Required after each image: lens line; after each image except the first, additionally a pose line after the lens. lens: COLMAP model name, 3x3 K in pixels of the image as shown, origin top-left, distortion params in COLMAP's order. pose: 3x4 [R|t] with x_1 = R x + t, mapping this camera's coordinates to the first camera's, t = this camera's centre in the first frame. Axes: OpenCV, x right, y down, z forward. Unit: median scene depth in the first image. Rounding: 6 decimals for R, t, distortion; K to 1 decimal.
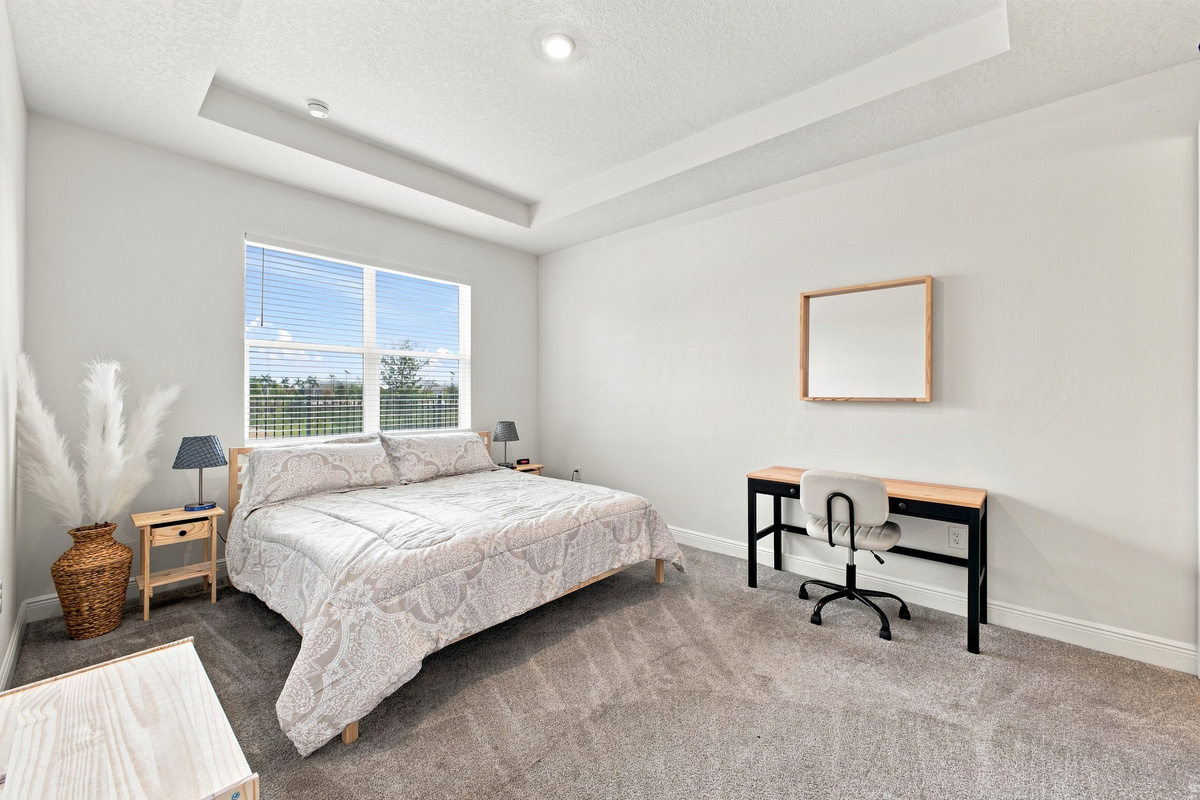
lens RADIAL K [[475.6, 0, 600.8], [0, 475.6, 393.3], [0, 0, 1]] dist [0.003395, 0.000215]
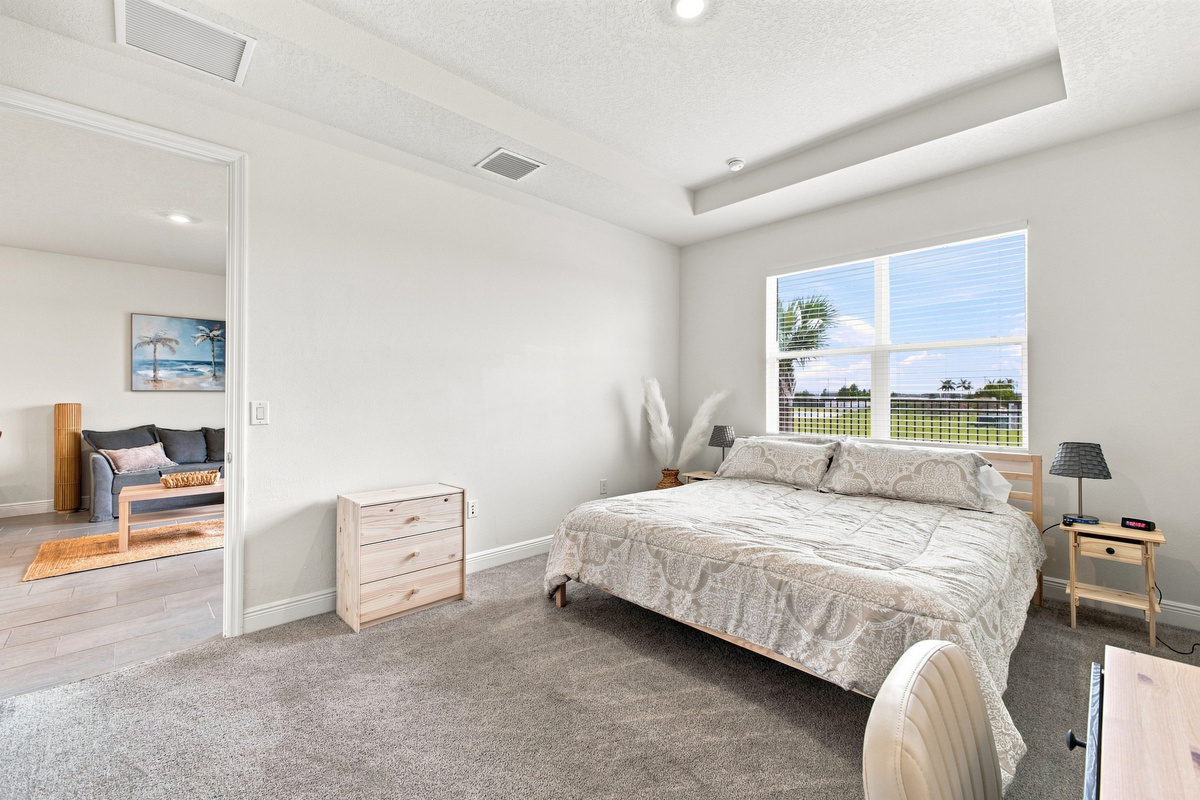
lens RADIAL K [[475.6, 0, 597.5], [0, 475.6, 397.4], [0, 0, 1]] dist [0.003395, 0.000215]
pose [[-0.051656, 0.000698, -0.998665, 0.590118], [0.002939, 0.999996, 0.000547, 0.002924], [0.998661, -0.002907, -0.051658, 0.640494]]
